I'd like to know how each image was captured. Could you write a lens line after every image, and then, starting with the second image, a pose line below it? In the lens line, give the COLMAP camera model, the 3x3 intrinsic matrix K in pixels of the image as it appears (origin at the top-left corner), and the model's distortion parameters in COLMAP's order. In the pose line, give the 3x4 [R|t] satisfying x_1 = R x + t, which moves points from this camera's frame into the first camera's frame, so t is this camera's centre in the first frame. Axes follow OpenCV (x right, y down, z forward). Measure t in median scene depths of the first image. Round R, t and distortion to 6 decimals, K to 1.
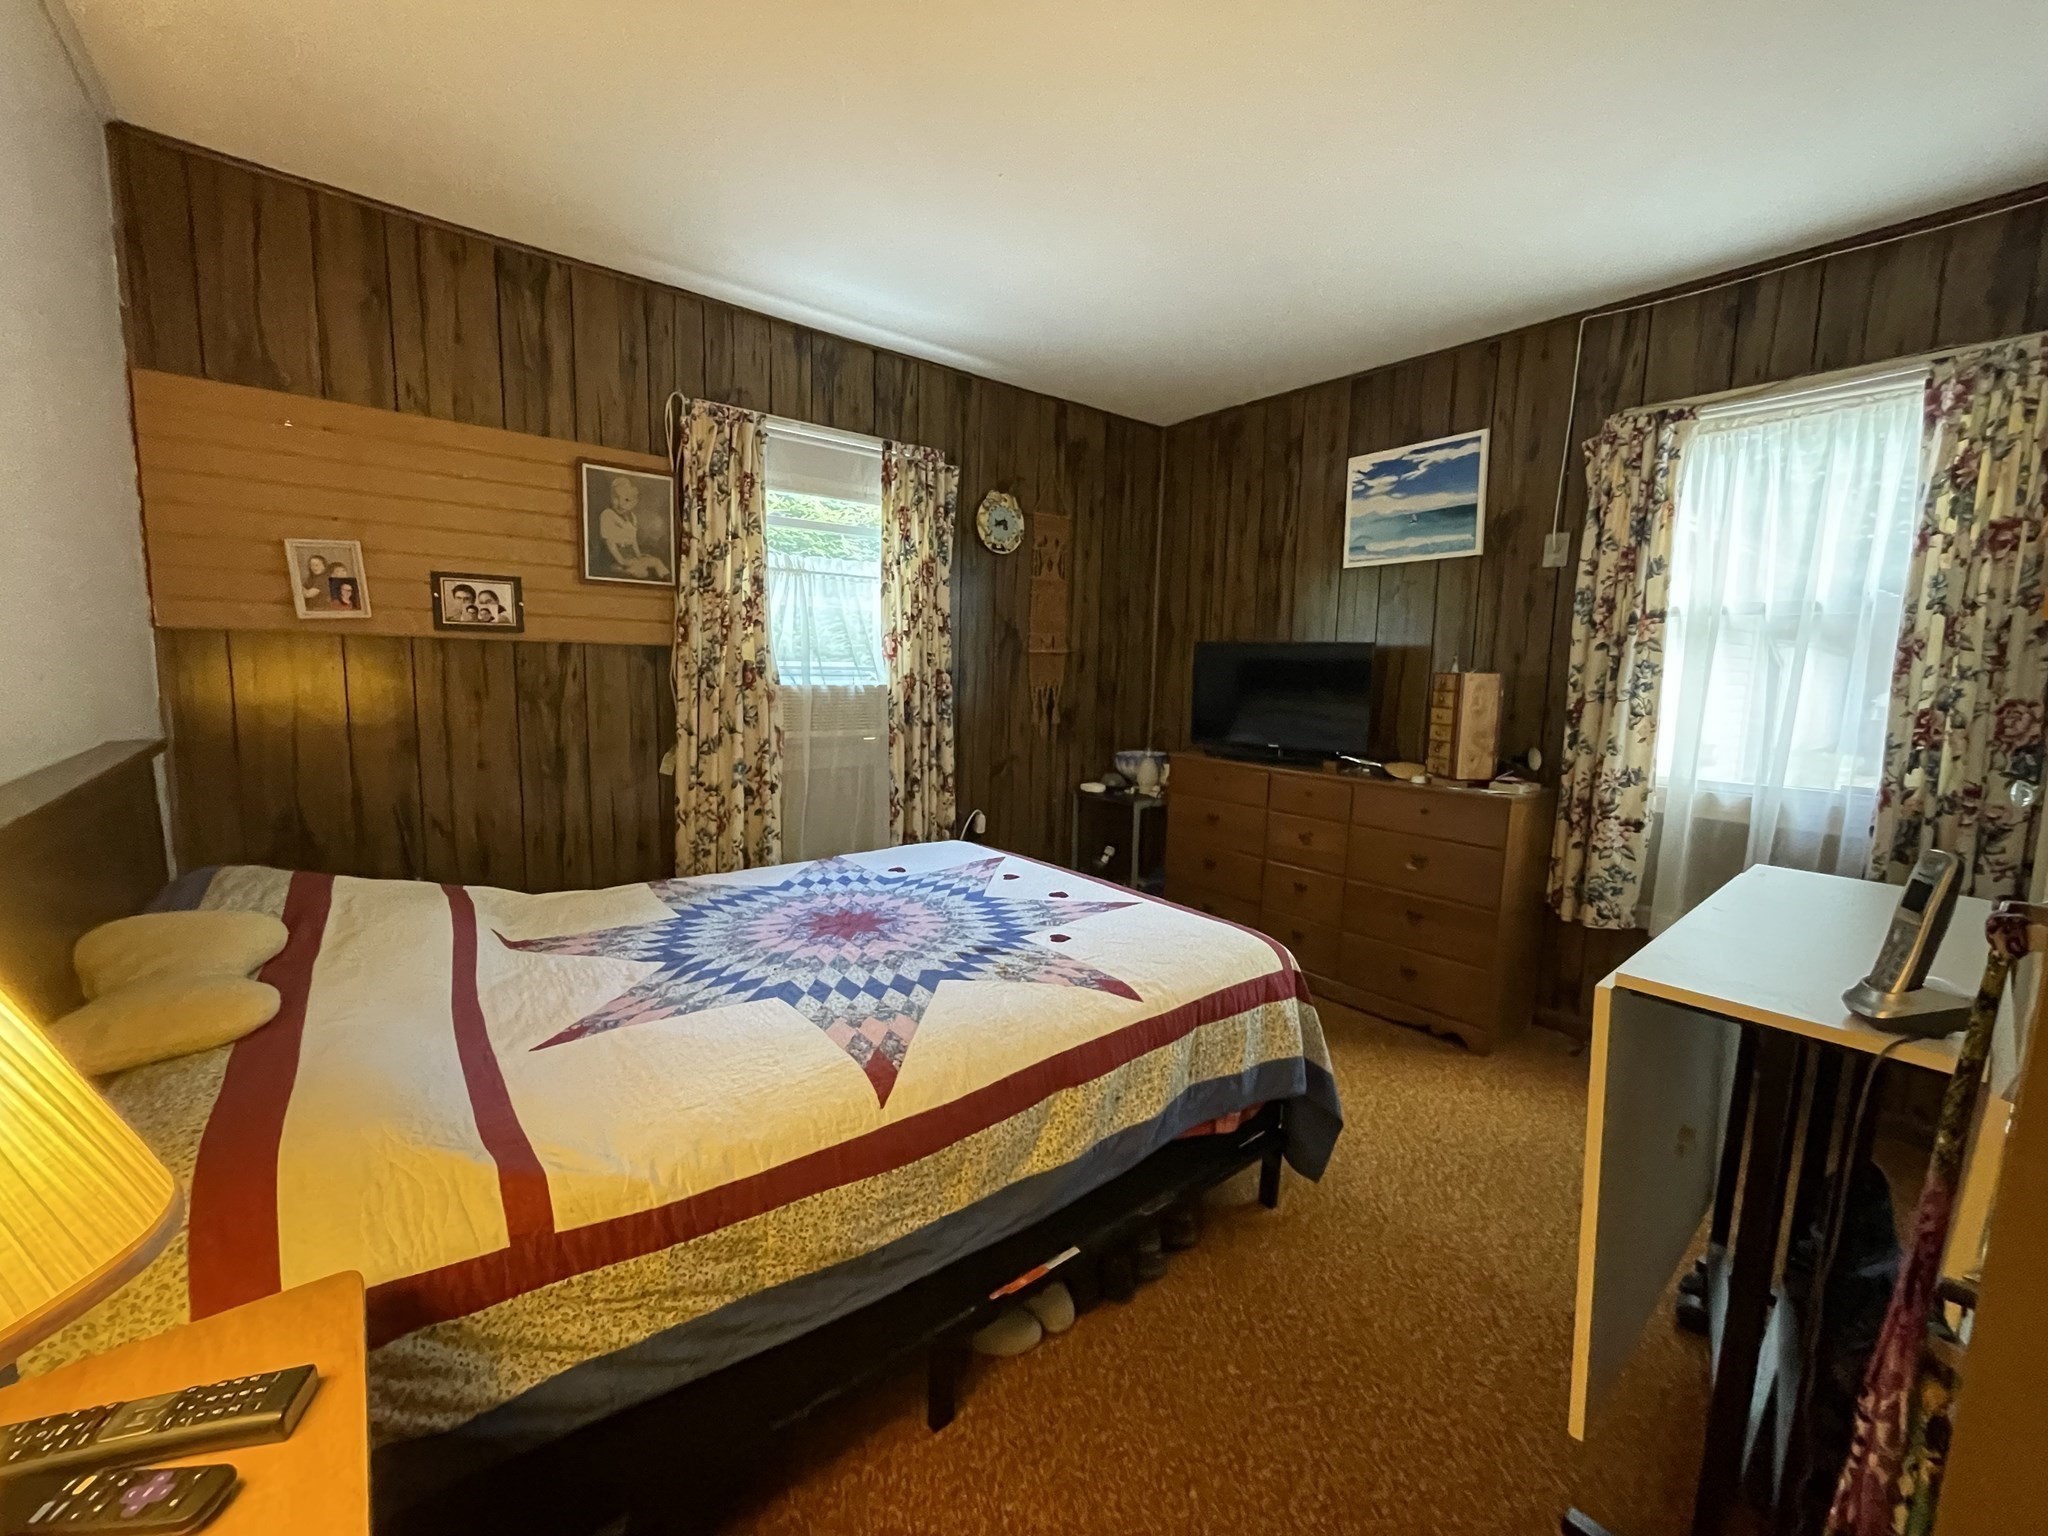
lens RADIAL K [[827.3, 0, 1022.2], [0, 827.3, 769.0], [0, 0, 1]] dist [-0.002465, 0.000079]
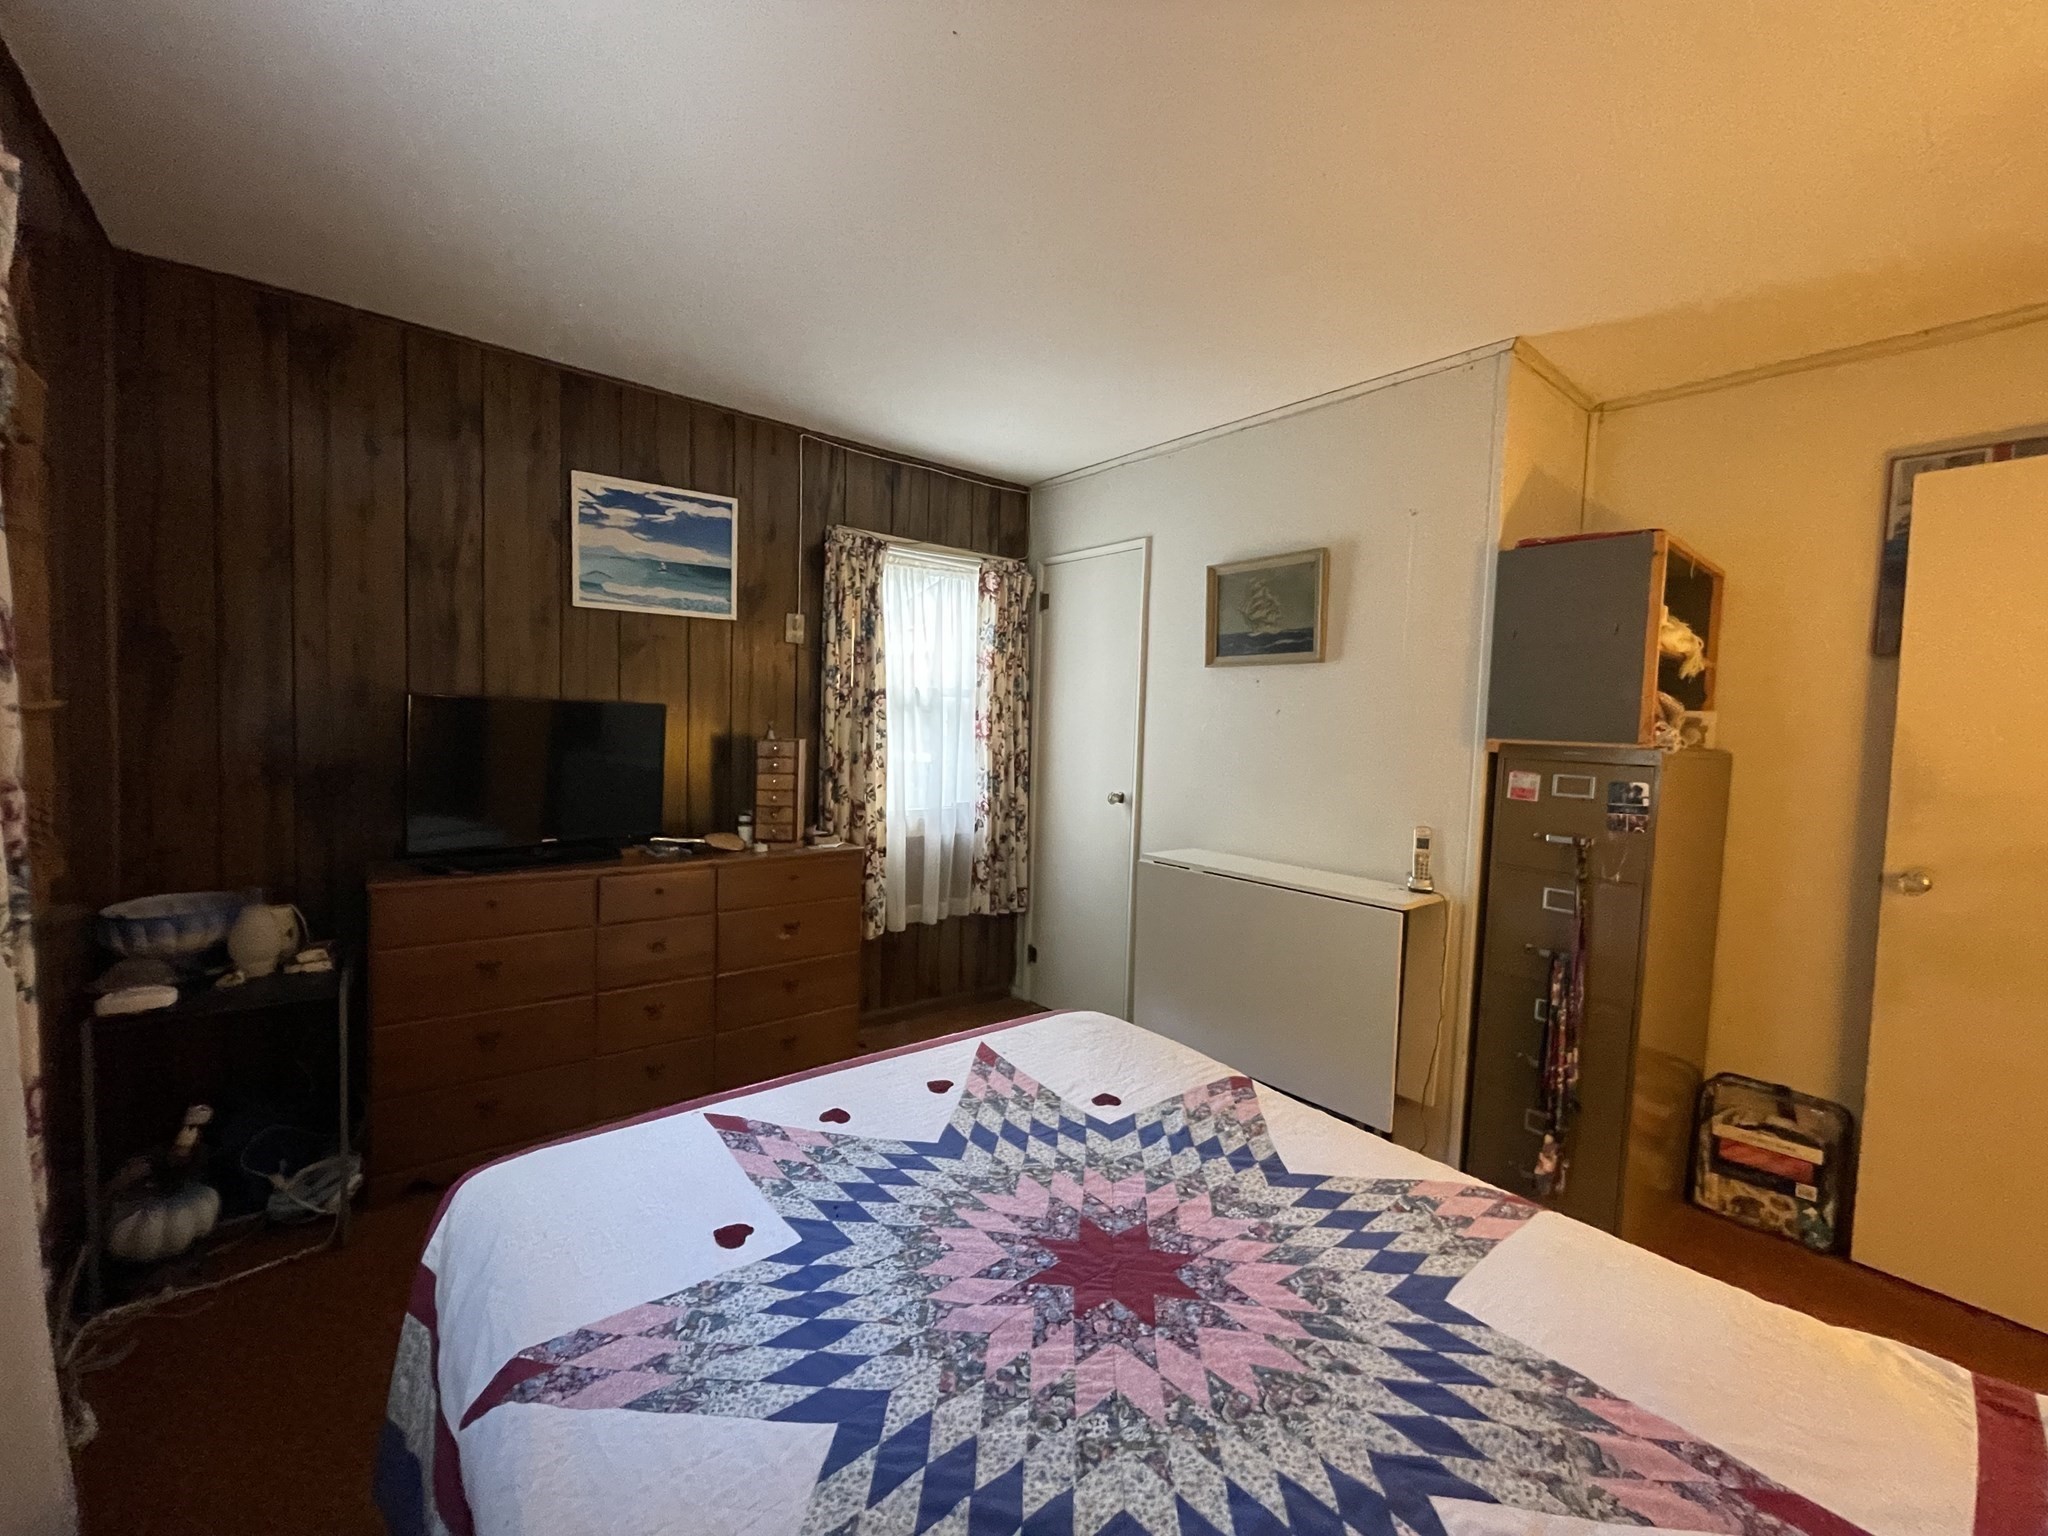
lens RADIAL K [[827.3, 0, 1022.2], [0, 827.3, 769.0], [0, 0, 1]] dist [-0.002465, 0.000079]
pose [[-0.010630, -0.080918, 0.996664, -0.563838], [0.090845, 0.992520, 0.081551, -0.150857], [-0.995808, 0.091408, -0.003199, 0.784346]]
